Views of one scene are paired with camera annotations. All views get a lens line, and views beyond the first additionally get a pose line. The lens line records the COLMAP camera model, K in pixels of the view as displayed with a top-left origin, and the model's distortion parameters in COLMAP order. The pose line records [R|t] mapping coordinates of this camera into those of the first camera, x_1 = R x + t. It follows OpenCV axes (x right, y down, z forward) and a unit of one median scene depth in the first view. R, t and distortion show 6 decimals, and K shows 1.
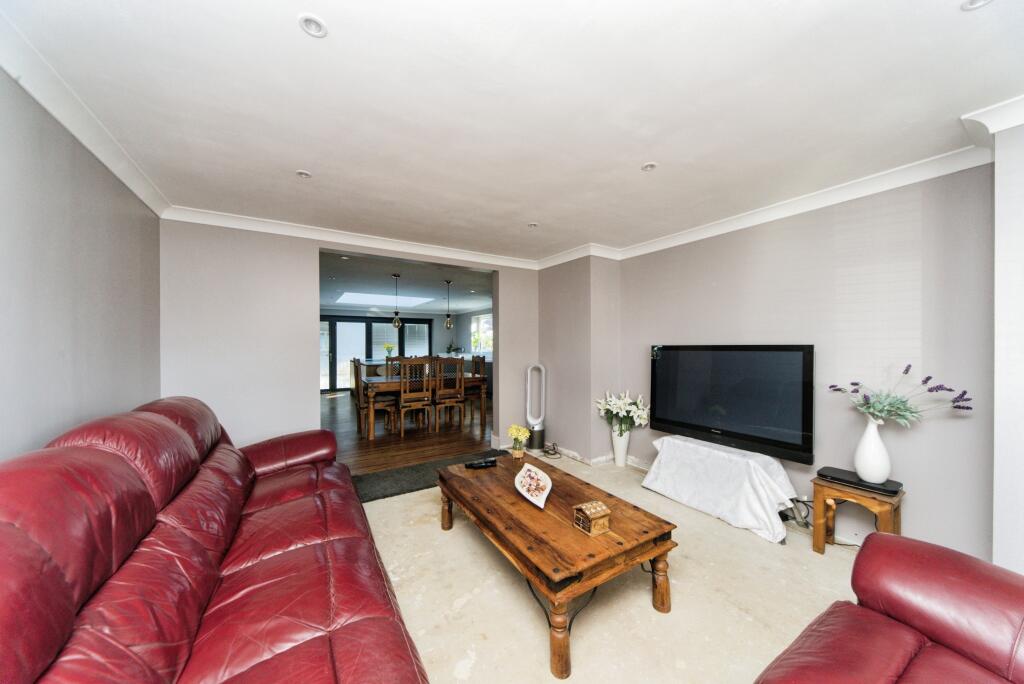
lens RADIAL K [[354.4, 0, 506.2], [0, 354.4, 347.3], [0, 0, 1]] dist [-0.000958, -0.000134]
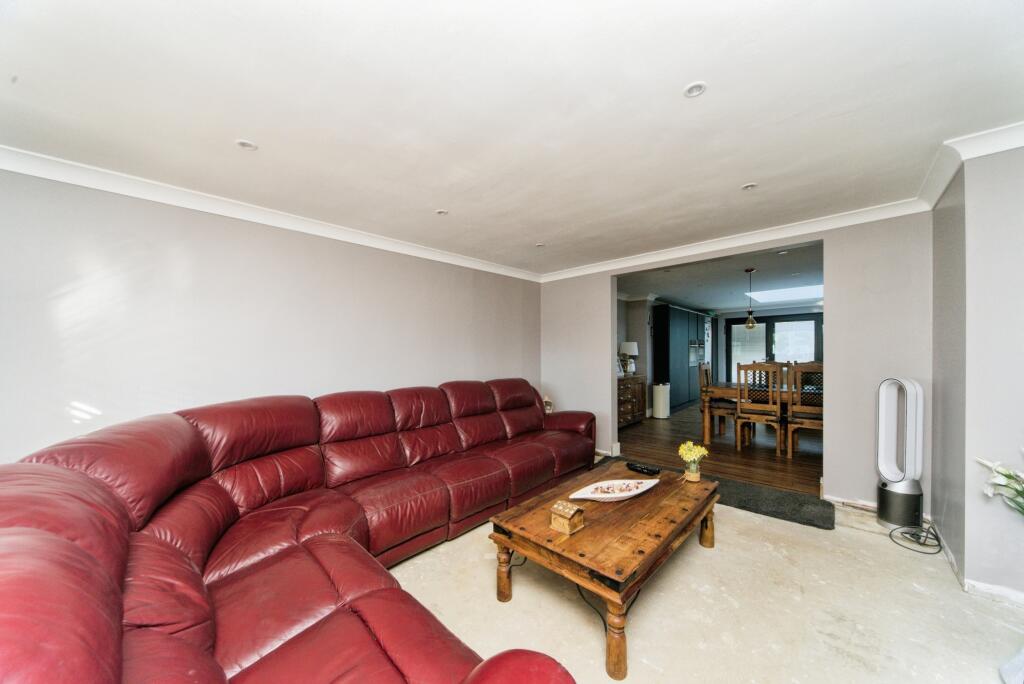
lens RADIAL K [[354.4, 0, 506.2], [0, 354.4, 347.3], [0, 0, 1]] dist [-0.000958, -0.000134]
pose [[0.245274, -0.020110, -0.969245, 0.446130], [0.010683, 0.999780, -0.018041, 0.000692], [0.969395, -0.005930, 0.245435, 0.212679]]
